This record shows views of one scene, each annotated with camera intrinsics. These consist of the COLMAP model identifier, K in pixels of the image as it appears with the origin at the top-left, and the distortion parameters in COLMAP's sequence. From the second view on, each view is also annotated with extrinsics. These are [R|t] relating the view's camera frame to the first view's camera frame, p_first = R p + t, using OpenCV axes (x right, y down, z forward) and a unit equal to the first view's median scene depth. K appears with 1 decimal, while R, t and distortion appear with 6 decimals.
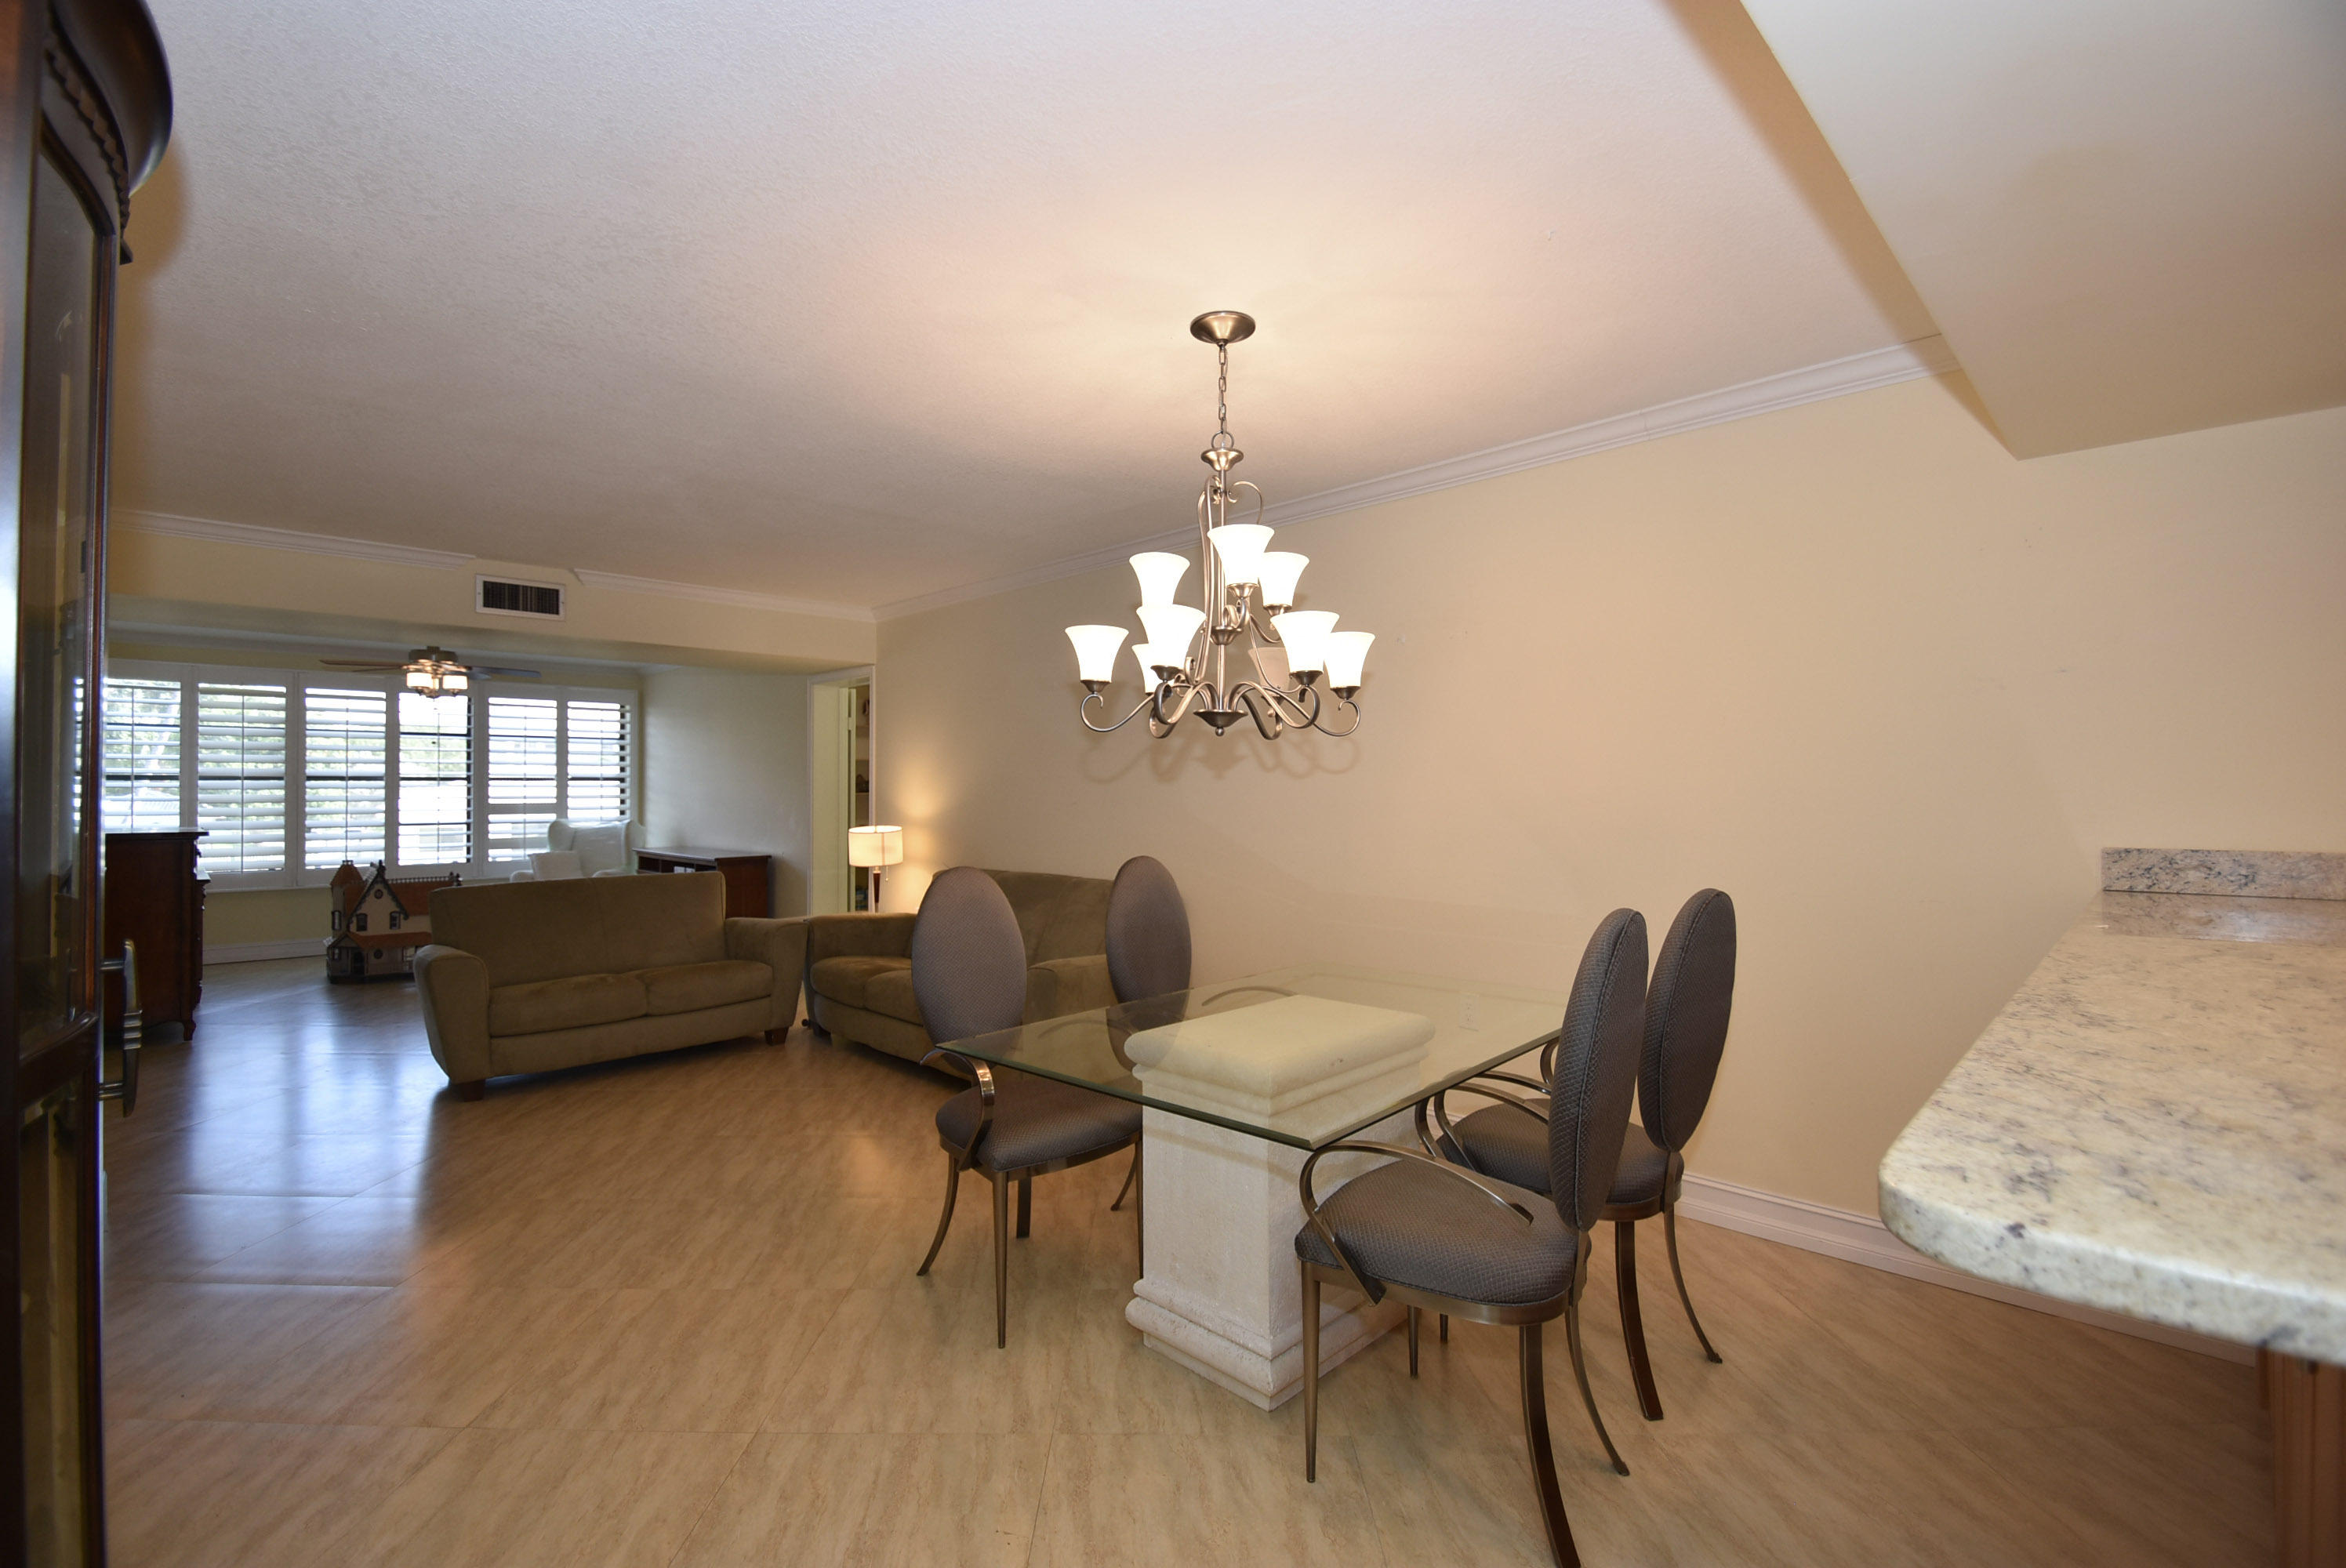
lens RADIAL K [[1025.6, 0, 1163.5], [0, 1025.6, 782.0], [0, 0, 1]] dist [0.010422, -0.017193]
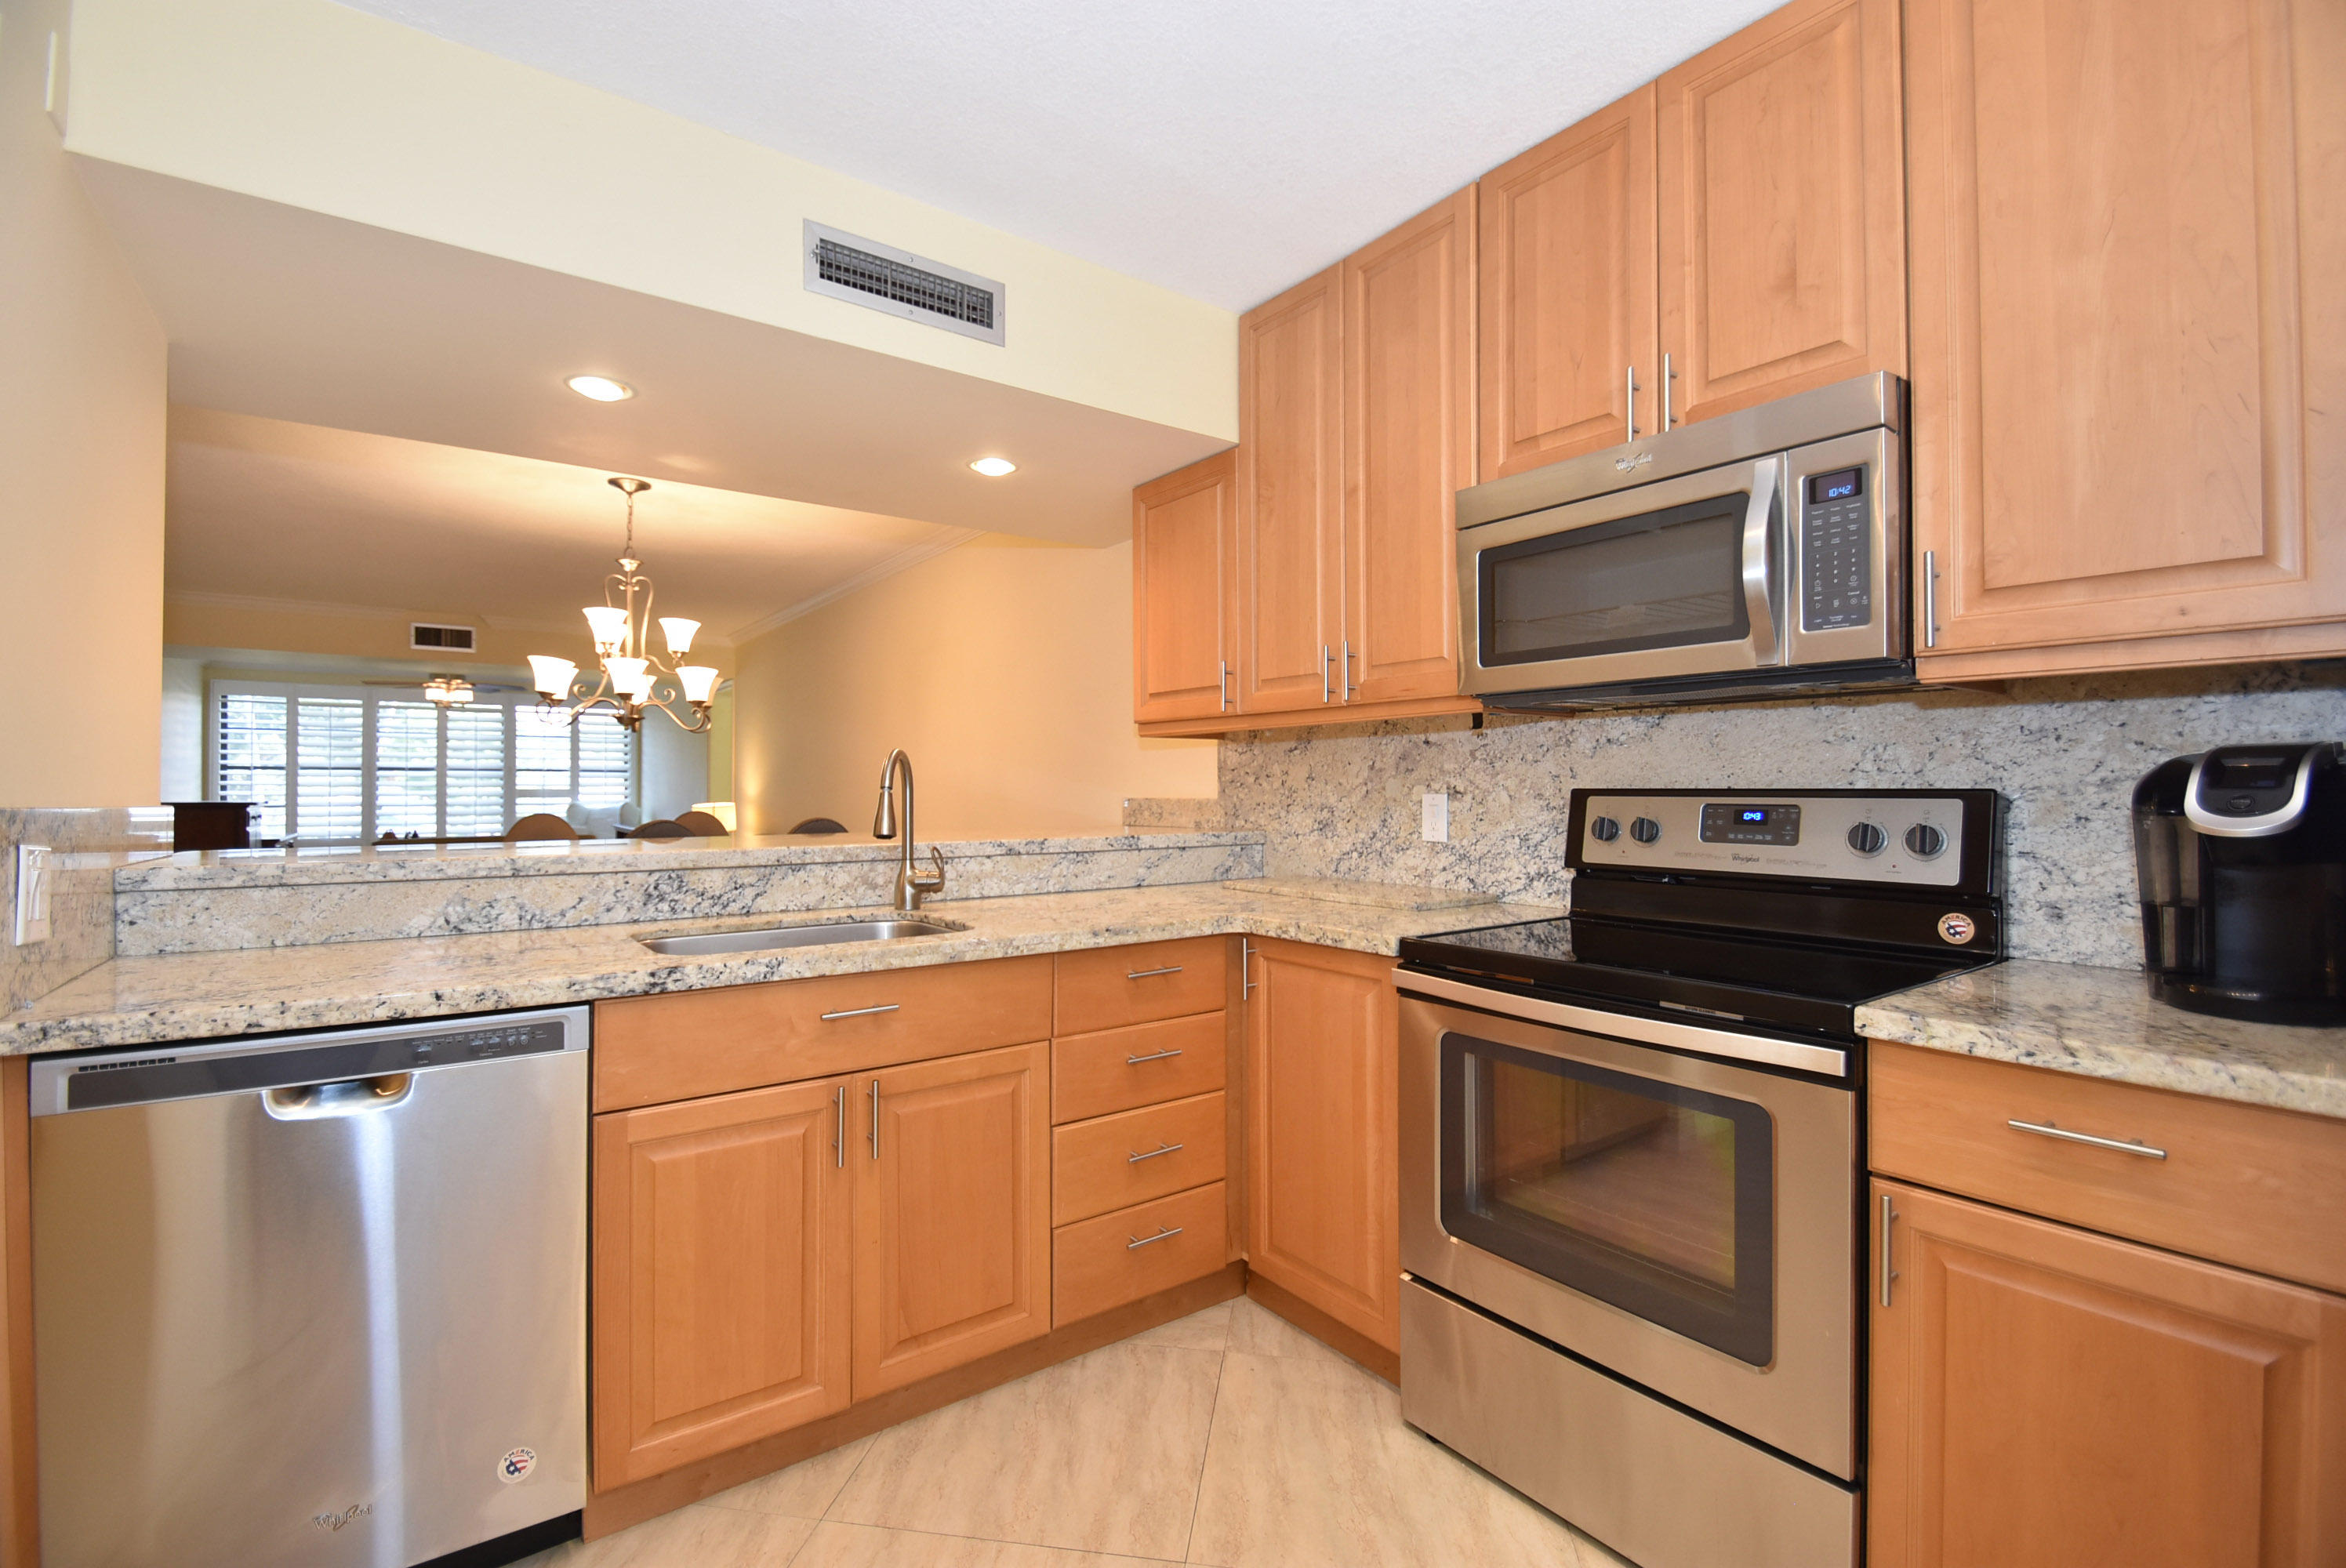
lens RADIAL K [[1025.6, 0, 1163.5], [0, 1025.6, 782.0], [0, 0, 1]] dist [0.010422, -0.017193]
pose [[0.989435, 0.002190, -0.144963, 0.397726], [-0.002295, 0.999997, -0.000560, 0.013003], [0.144961, 0.000887, 0.989437, -0.182266]]
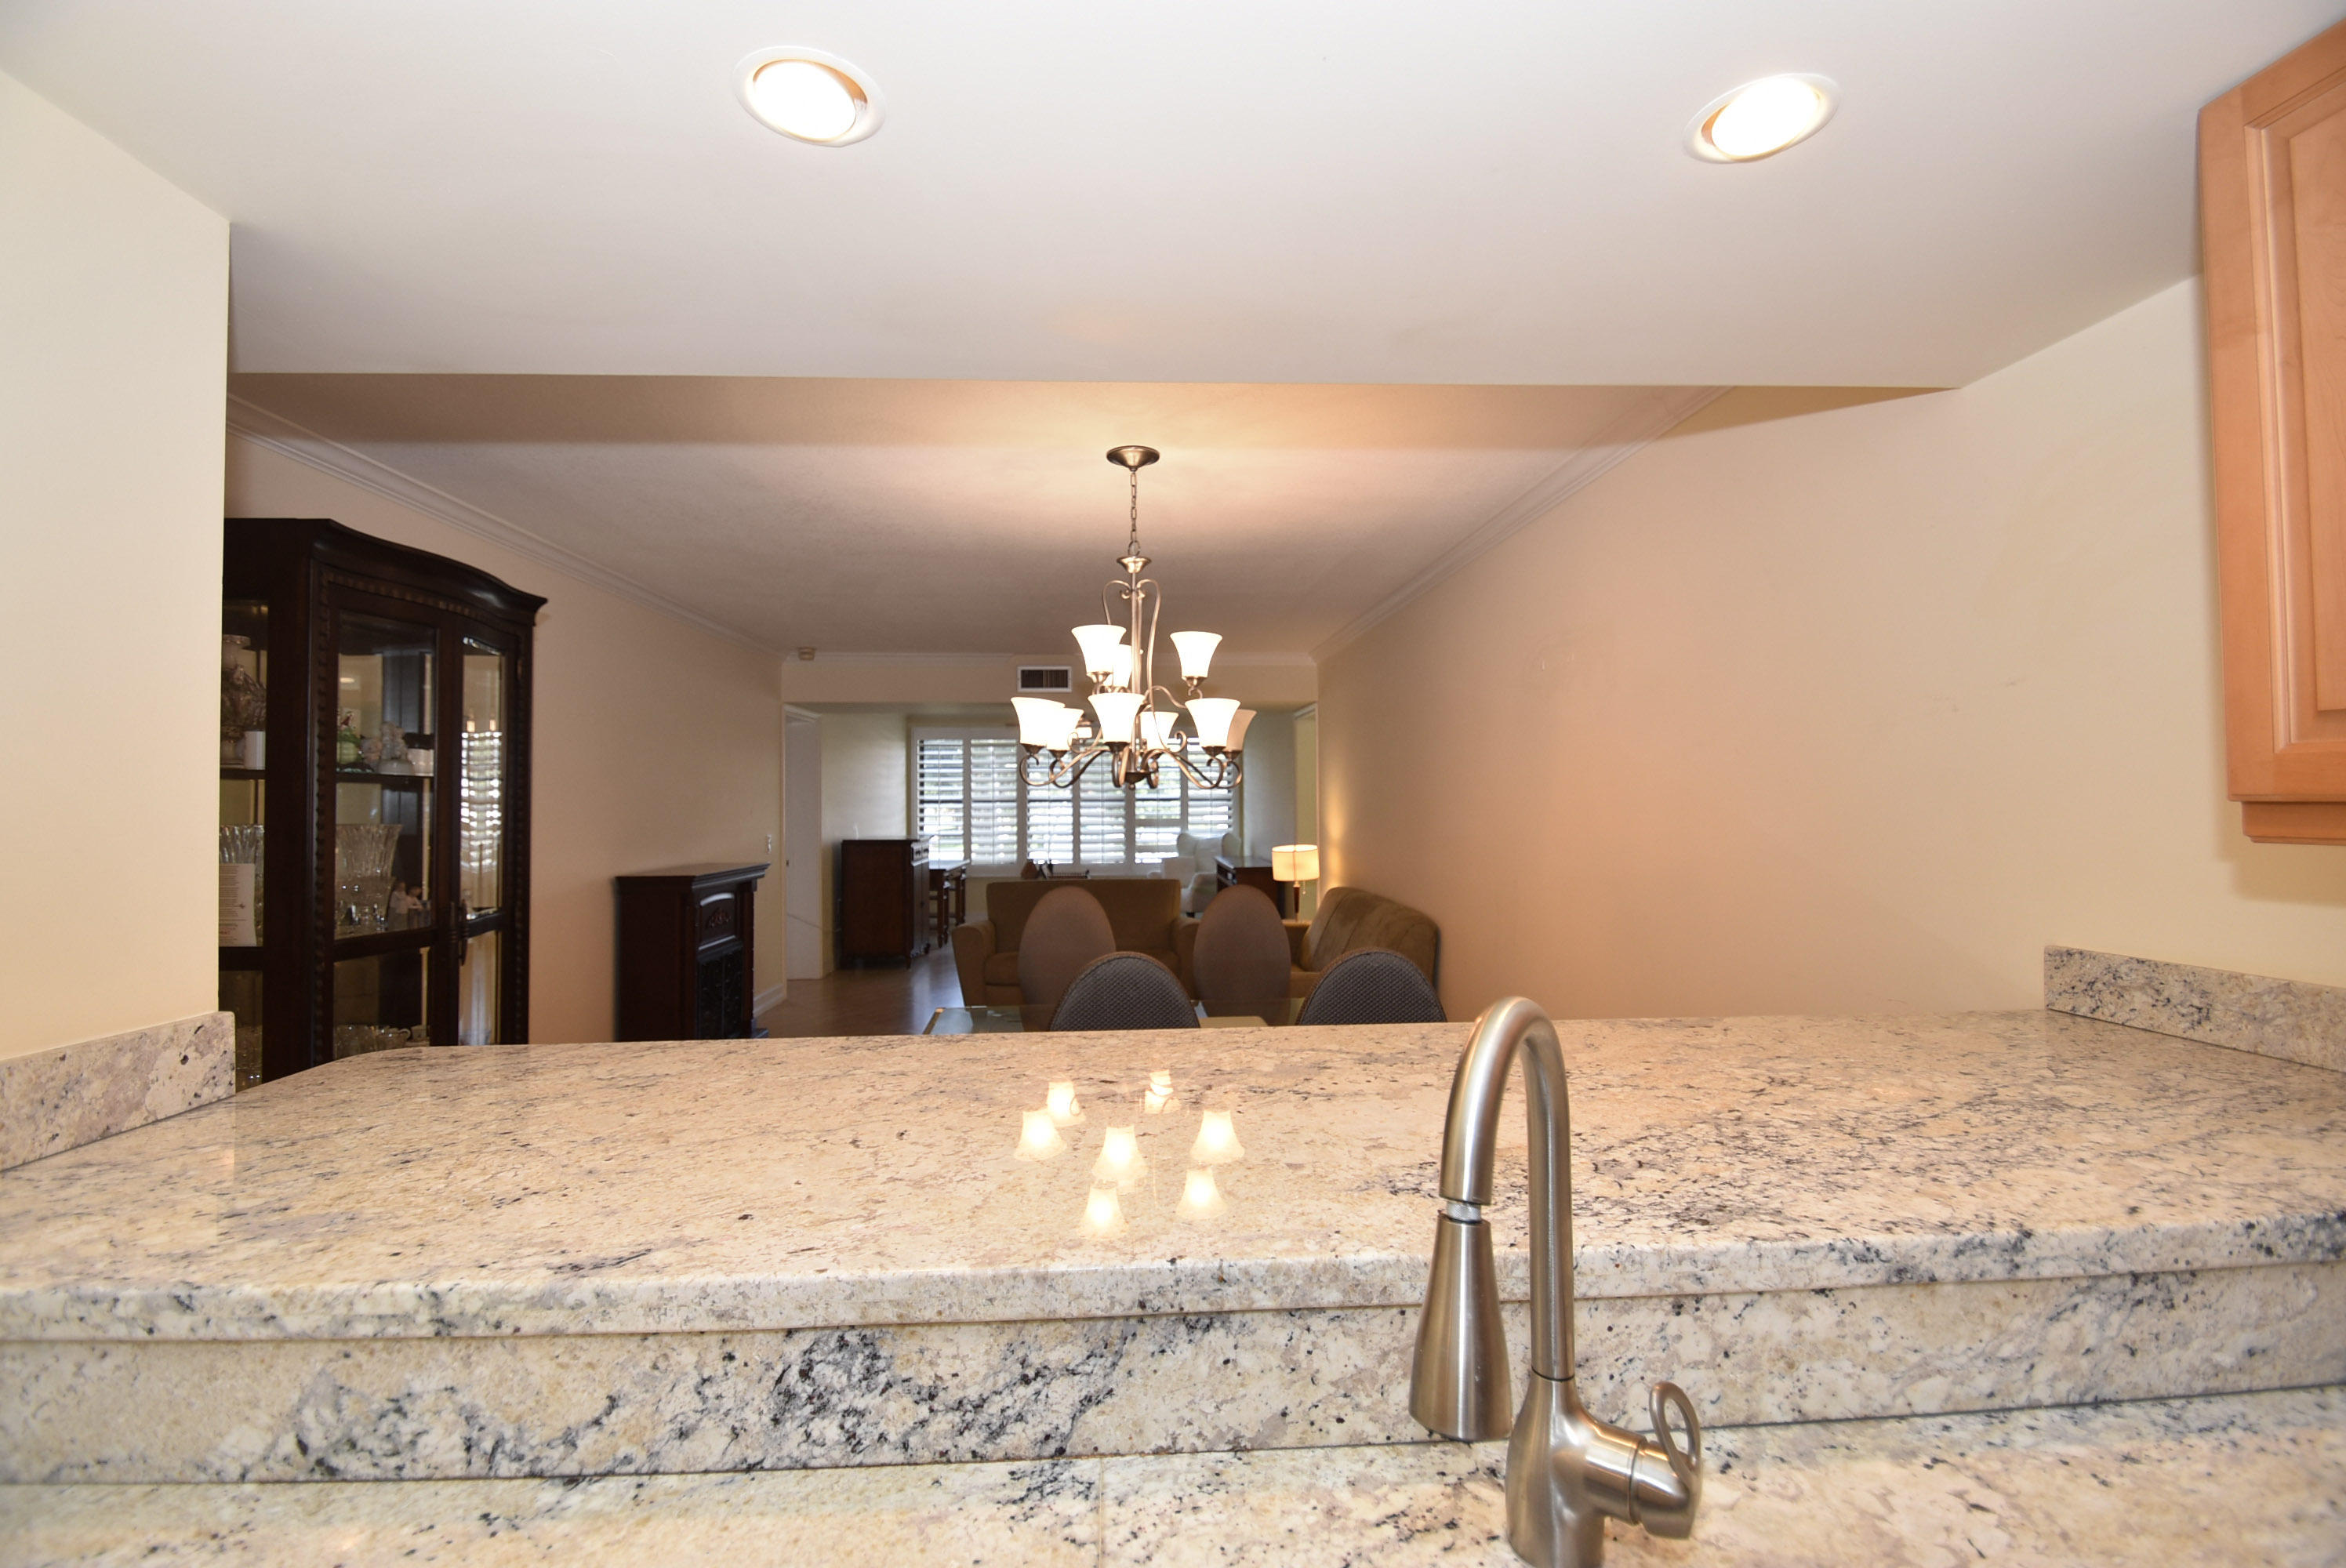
lens RADIAL K [[1025.6, 0, 1163.5], [0, 1025.6, 782.0], [0, 0, 1]] dist [0.010422, -0.017193]
pose [[0.748607, -0.015190, -0.662840, 0.306376], [0.010459, 0.999884, -0.011100, -0.013901], [0.662932, 0.001377, 0.748678, 0.035214]]
